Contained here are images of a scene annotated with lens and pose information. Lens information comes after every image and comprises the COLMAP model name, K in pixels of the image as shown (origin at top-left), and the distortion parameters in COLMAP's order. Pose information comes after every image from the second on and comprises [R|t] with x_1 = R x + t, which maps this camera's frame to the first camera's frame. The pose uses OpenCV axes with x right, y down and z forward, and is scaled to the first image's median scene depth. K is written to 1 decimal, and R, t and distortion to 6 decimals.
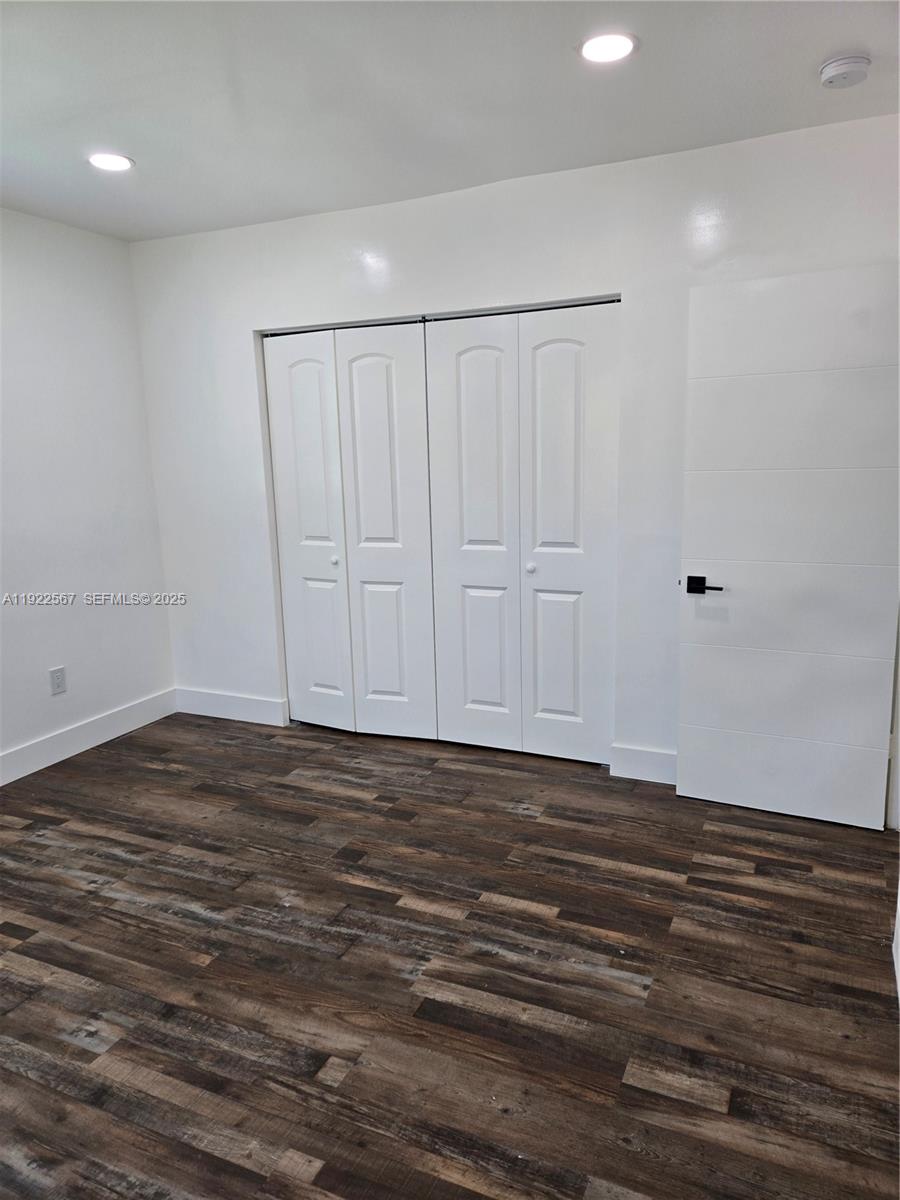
lens RADIAL K [[810.0, 0, 457.1], [0, 810.0, 612.6], [0, 0, 1]] dist [0.088597, -0.074711]
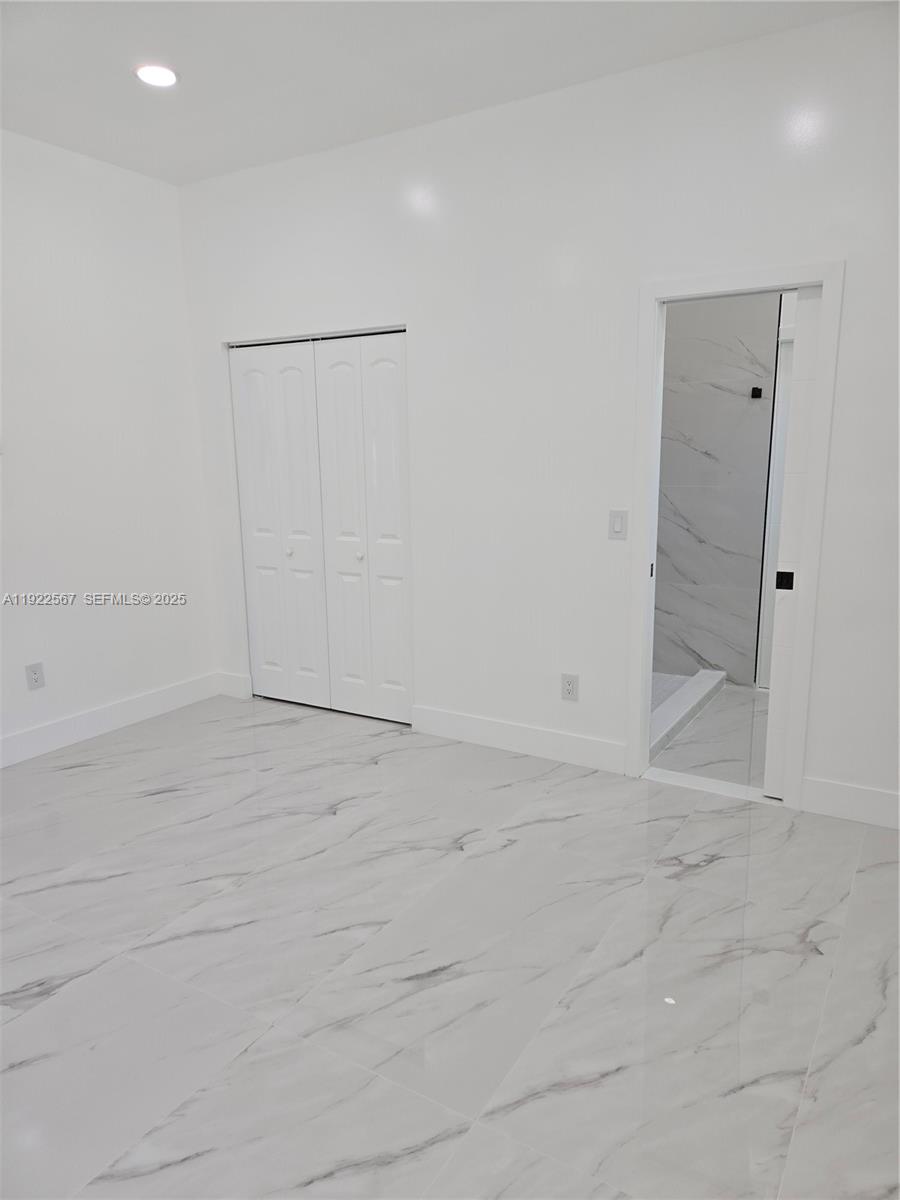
lens RADIAL K [[810.0, 0, 457.1], [0, 810.0, 612.6], [0, 0, 1]] dist [0.088597, -0.074711]
pose [[0.996041, 0.031280, -0.083211, 0.158327], [-0.031317, 0.999509, 0.000852, 0.009845], [0.083197, 0.001757, 0.996532, -0.070273]]
